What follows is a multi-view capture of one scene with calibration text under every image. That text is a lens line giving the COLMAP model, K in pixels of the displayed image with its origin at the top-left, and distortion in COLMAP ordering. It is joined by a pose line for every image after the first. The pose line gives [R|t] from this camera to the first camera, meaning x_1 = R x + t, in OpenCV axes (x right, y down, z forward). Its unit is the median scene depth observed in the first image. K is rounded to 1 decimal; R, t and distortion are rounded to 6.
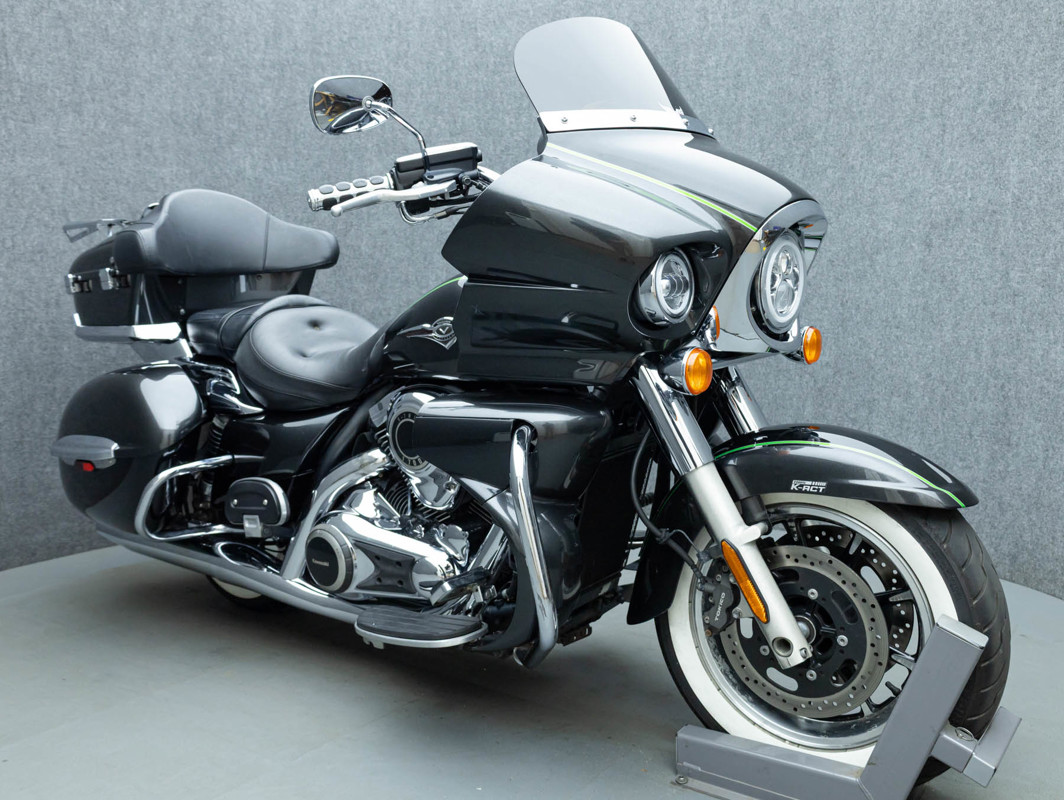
lens RADIAL K [[925.7, 0, 548.6], [0, 925.7, 401.1], [0, 0, 1]] dist [-0.051074, 0.019204]
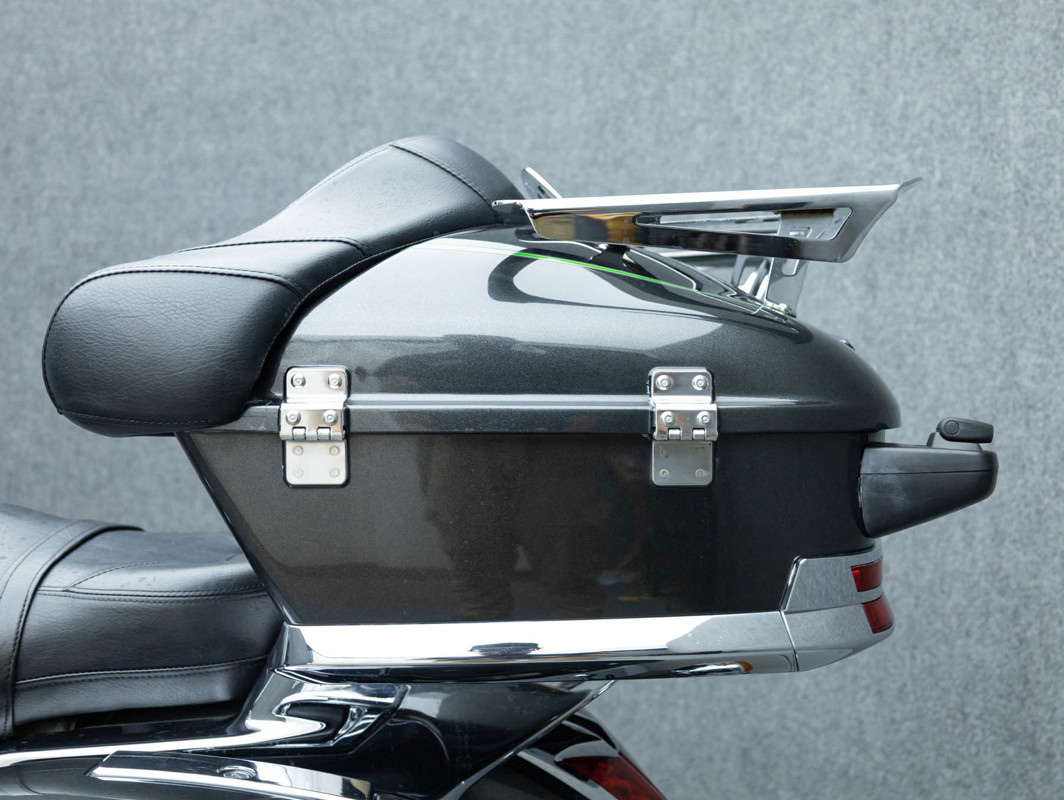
lens RADIAL K [[1338.0, 0, 545.7], [0, 1338.0, 402.6], [0, 0, 1]] dist [0.009365, -0.003423]
pose [[0.993608, -0.022644, -0.110588, 0.305410], [0.019798, 0.999446, -0.026763, -0.091004], [0.111132, 0.024402, 0.993506, 0.300922]]
